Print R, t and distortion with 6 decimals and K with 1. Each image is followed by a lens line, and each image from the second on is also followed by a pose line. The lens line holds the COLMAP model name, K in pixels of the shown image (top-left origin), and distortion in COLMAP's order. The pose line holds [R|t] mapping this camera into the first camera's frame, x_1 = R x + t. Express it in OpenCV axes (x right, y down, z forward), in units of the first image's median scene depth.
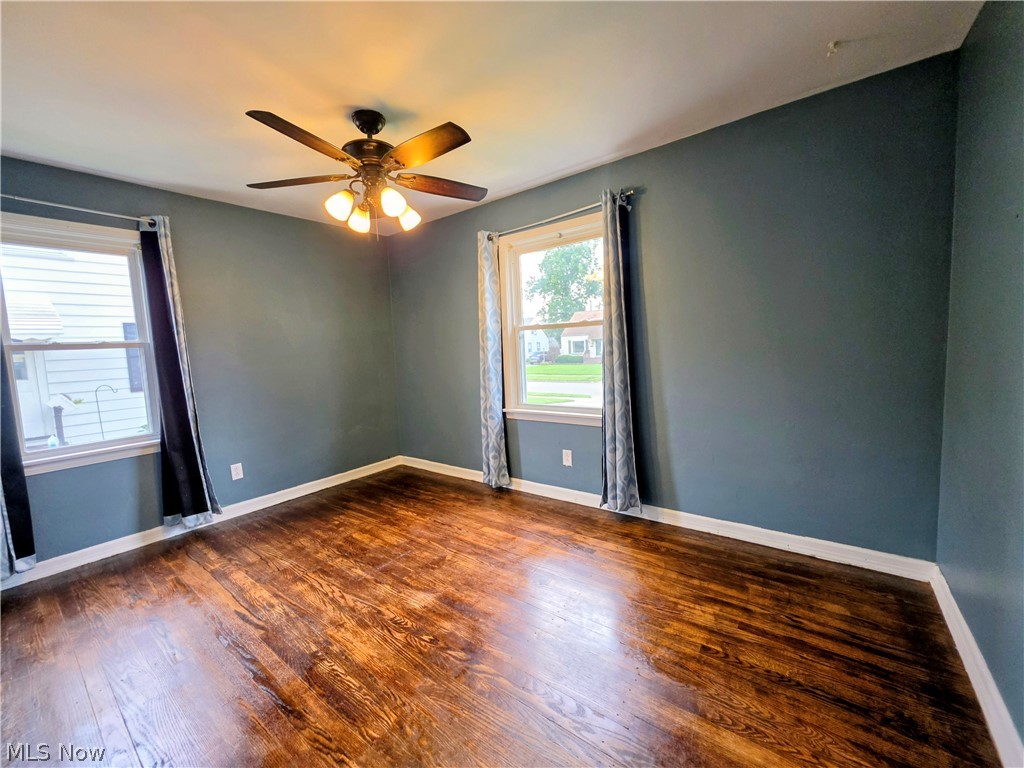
lens RADIAL K [[408.8, 0, 508.6], [0, 408.8, 380.3], [0, 0, 1]] dist [-0.001857, 0.000372]
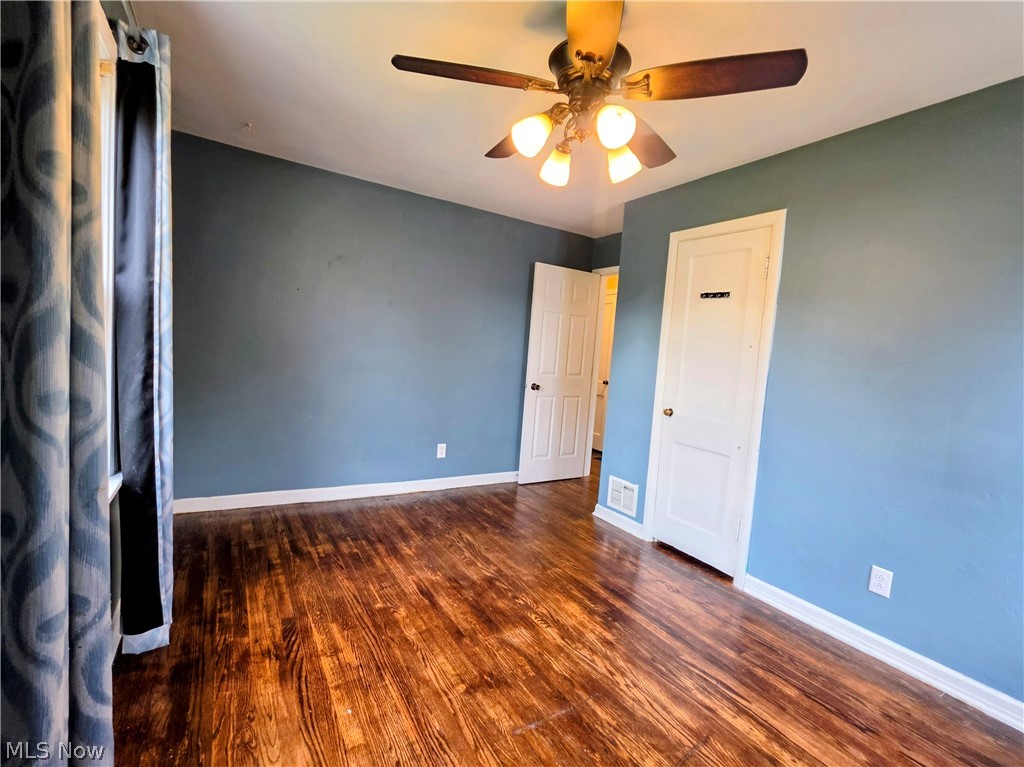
lens RADIAL K [[408.8, 0, 508.6], [0, 408.8, 379.8], [0, 0, 1]] dist [-0.001857, 0.000372]
pose [[-0.930509, -0.051363, 0.362651, -0.488268], [-0.000586, 0.990326, 0.138760, -0.132526], [-0.366270, 0.128905, -0.921537, 1.751174]]
